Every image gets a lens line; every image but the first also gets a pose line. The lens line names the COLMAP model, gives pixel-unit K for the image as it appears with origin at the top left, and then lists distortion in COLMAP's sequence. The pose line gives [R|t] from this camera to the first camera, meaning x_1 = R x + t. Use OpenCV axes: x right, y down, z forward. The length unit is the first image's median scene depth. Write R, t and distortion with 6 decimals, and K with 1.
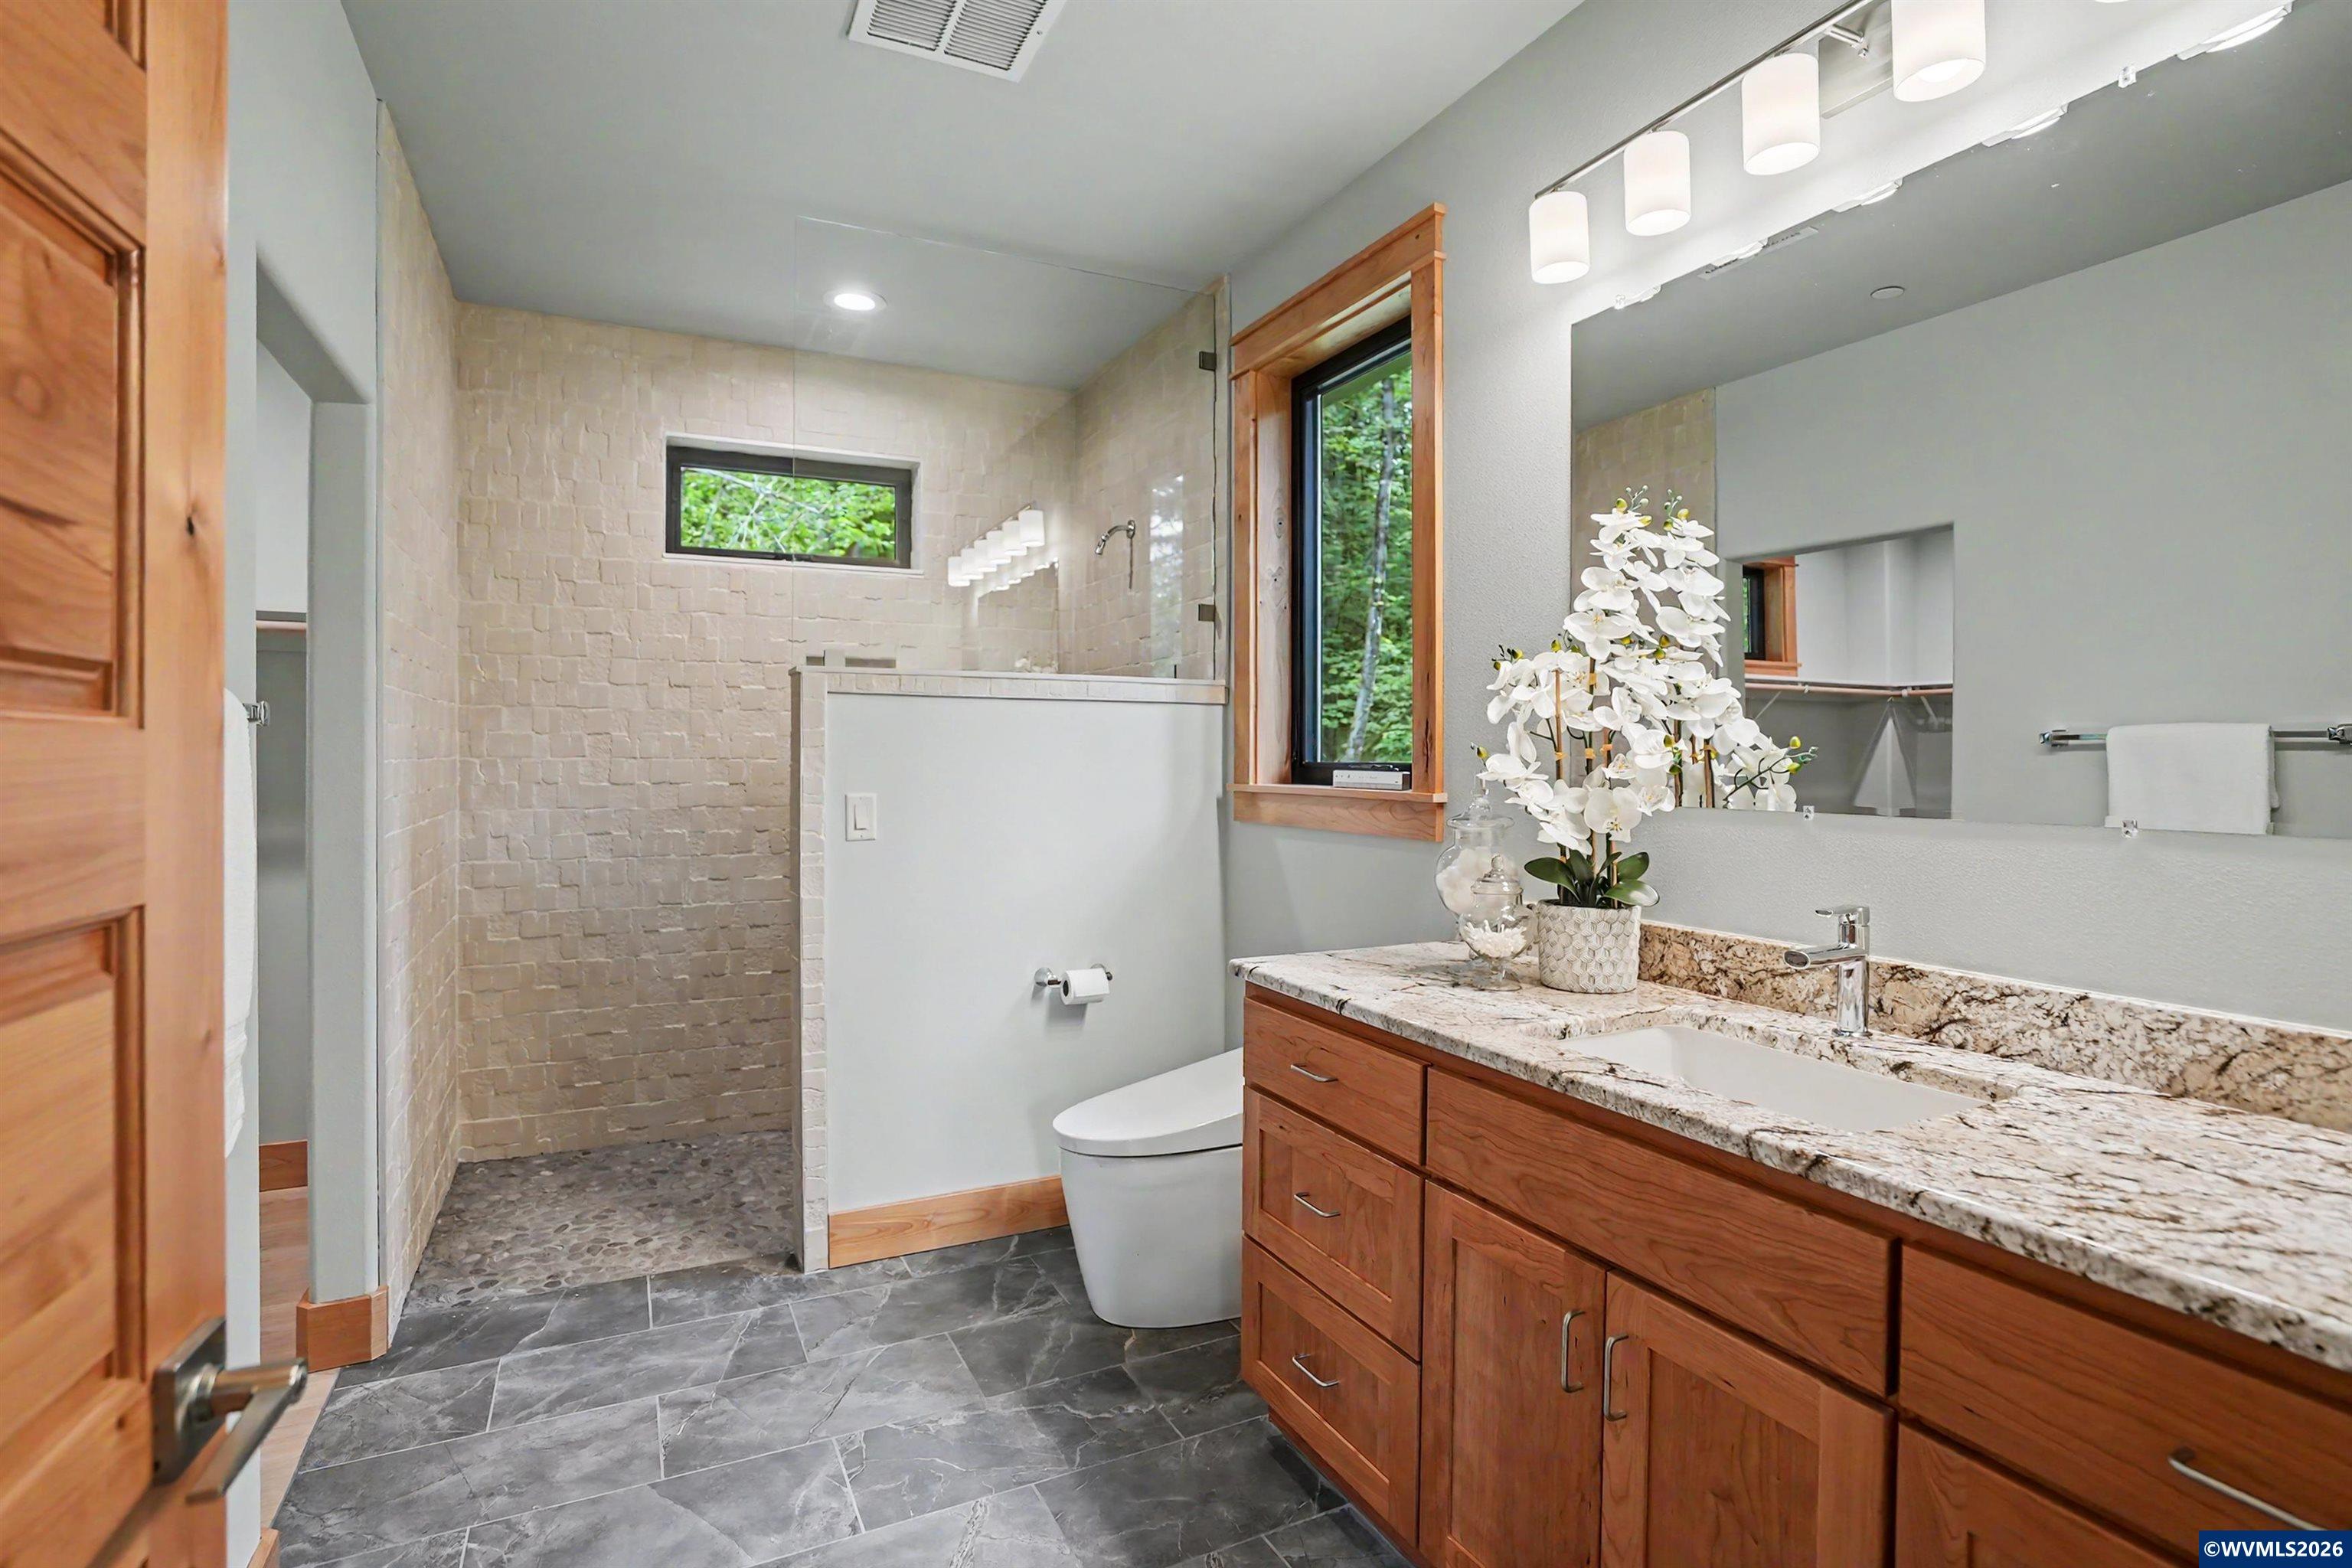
lens RADIAL K [[1203.8, 0, 1198.0], [0, 1203.8, 794.1], [0, 0, 1]] dist [-0.053381, 0.034905]
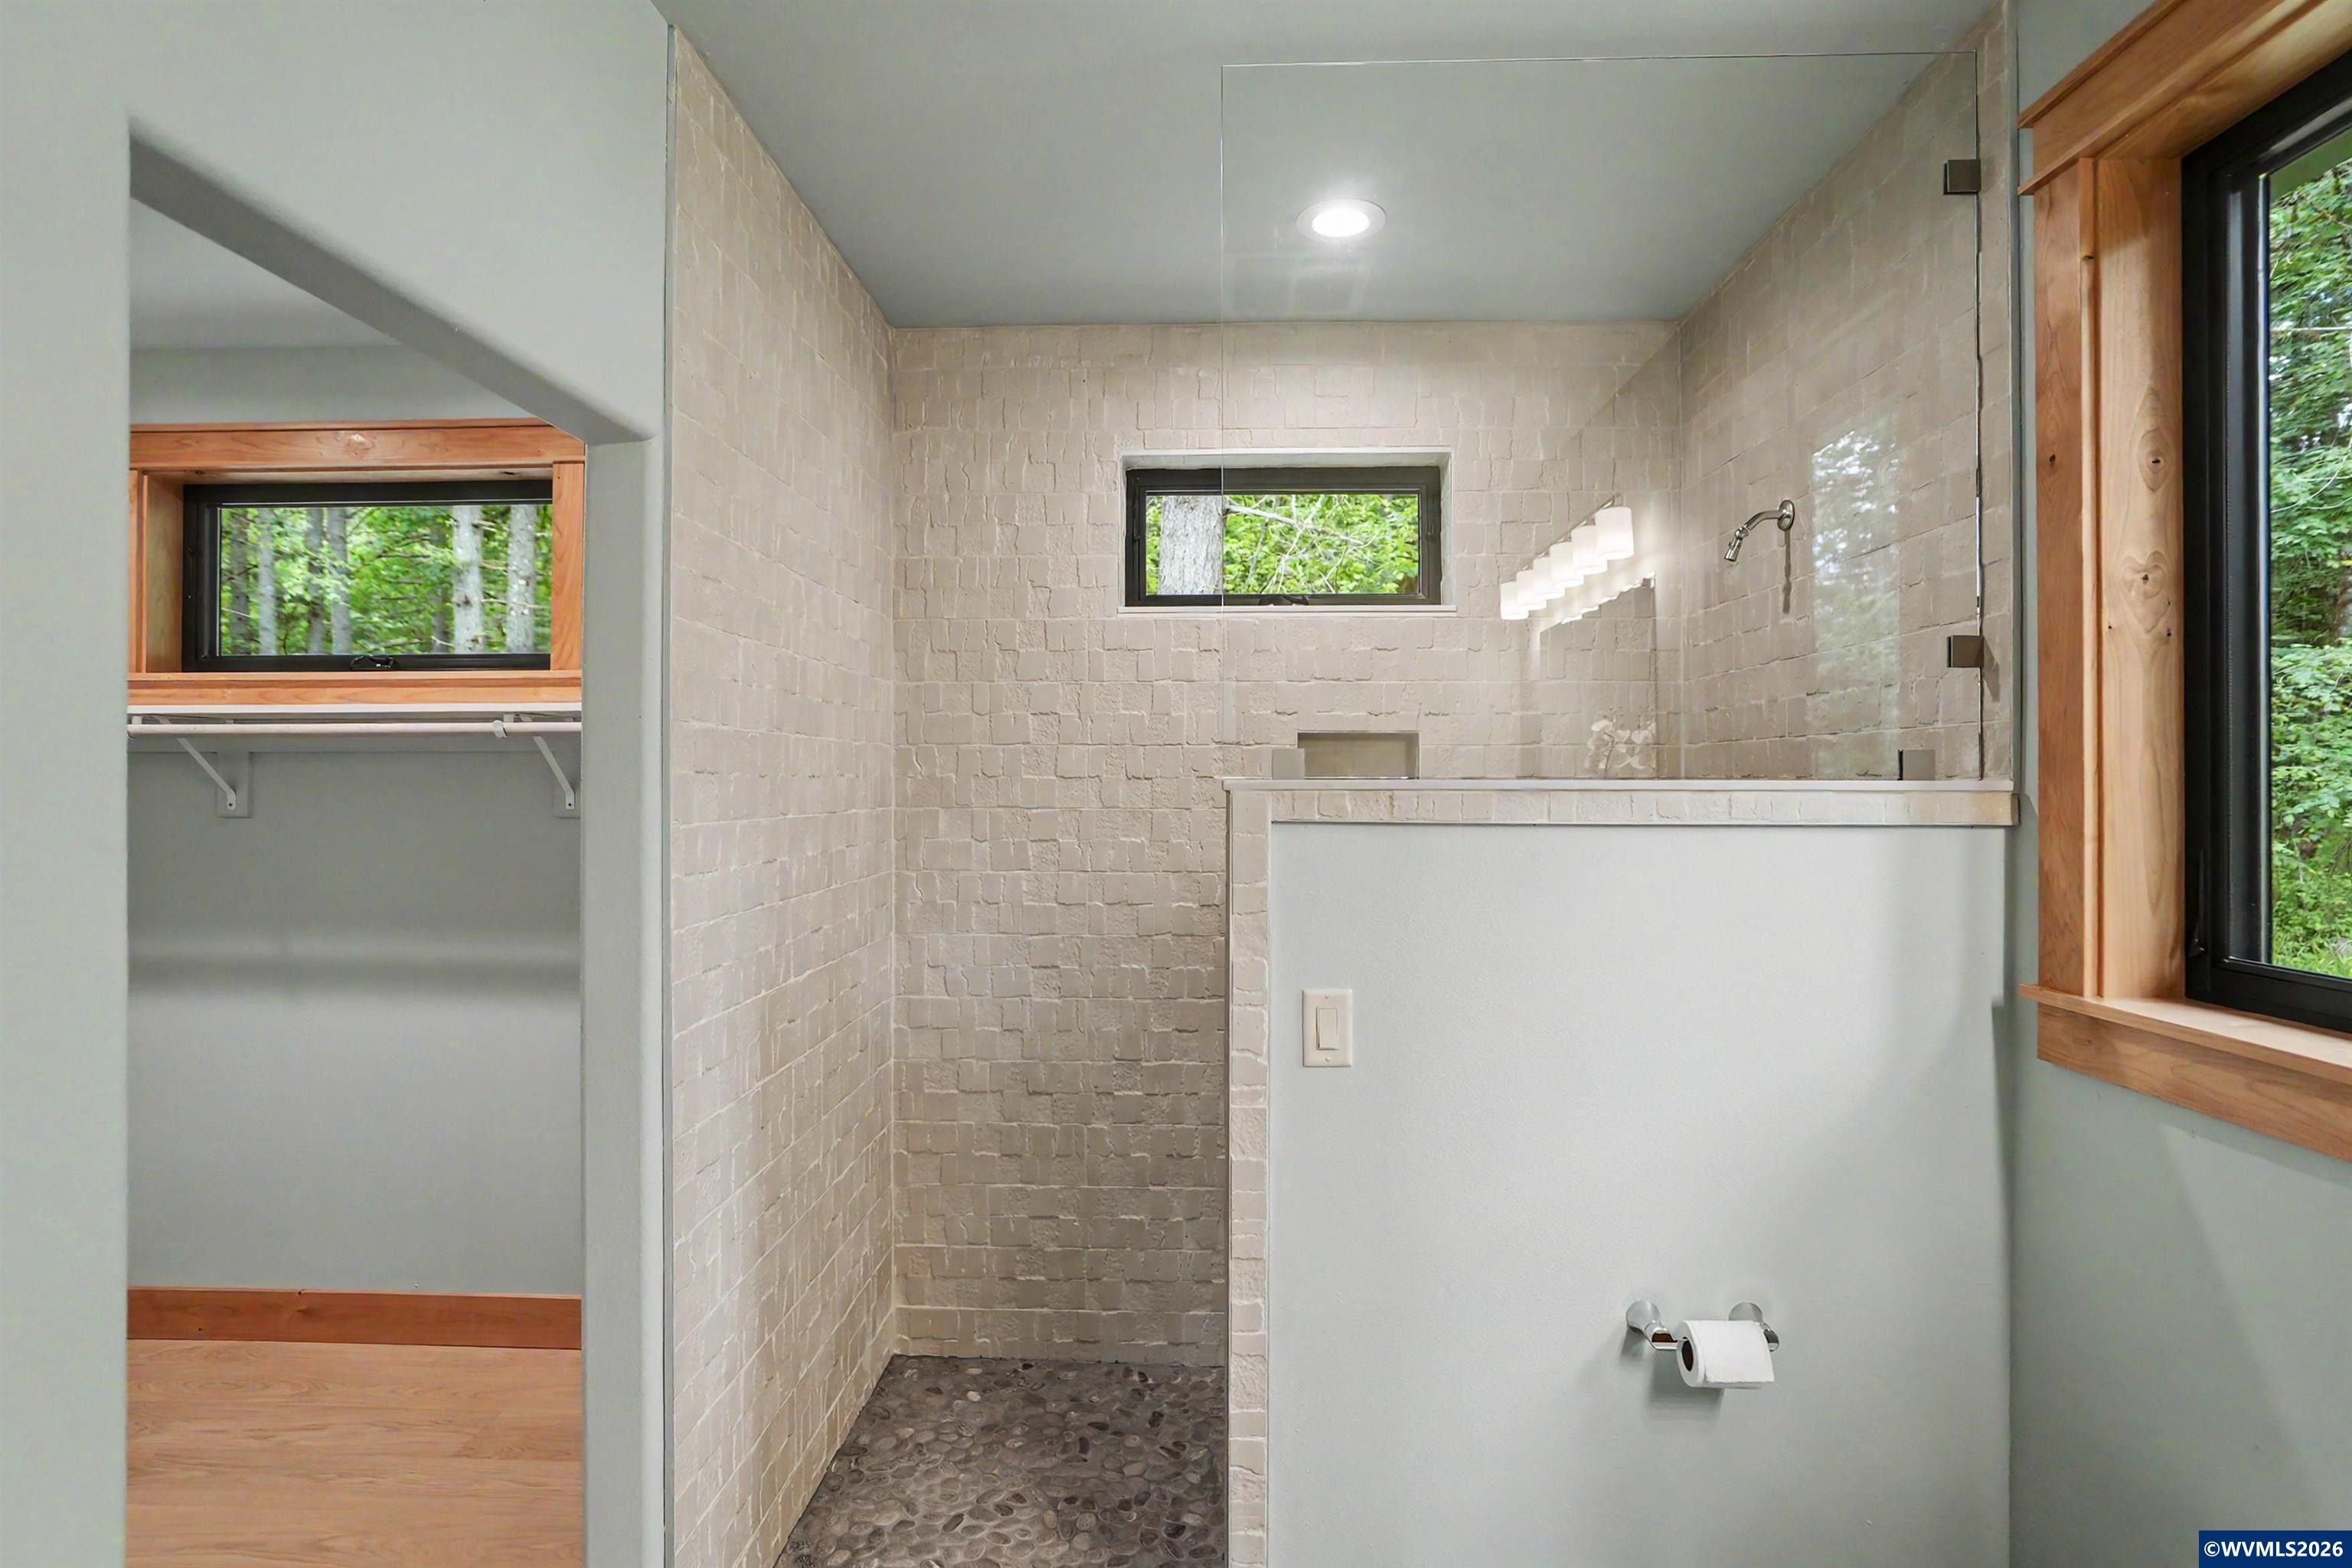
lens RADIAL K [[1203.8, 0, 1198.0], [0, 1203.8, 794.1], [0, 0, 1]] dist [-0.053381, 0.034905]
pose [[0.892604, -0.005202, -0.450812, -0.060211], [-0.004963, 0.999759, -0.021364, -0.076358], [0.450815, 0.021307, 0.892363, 0.388141]]
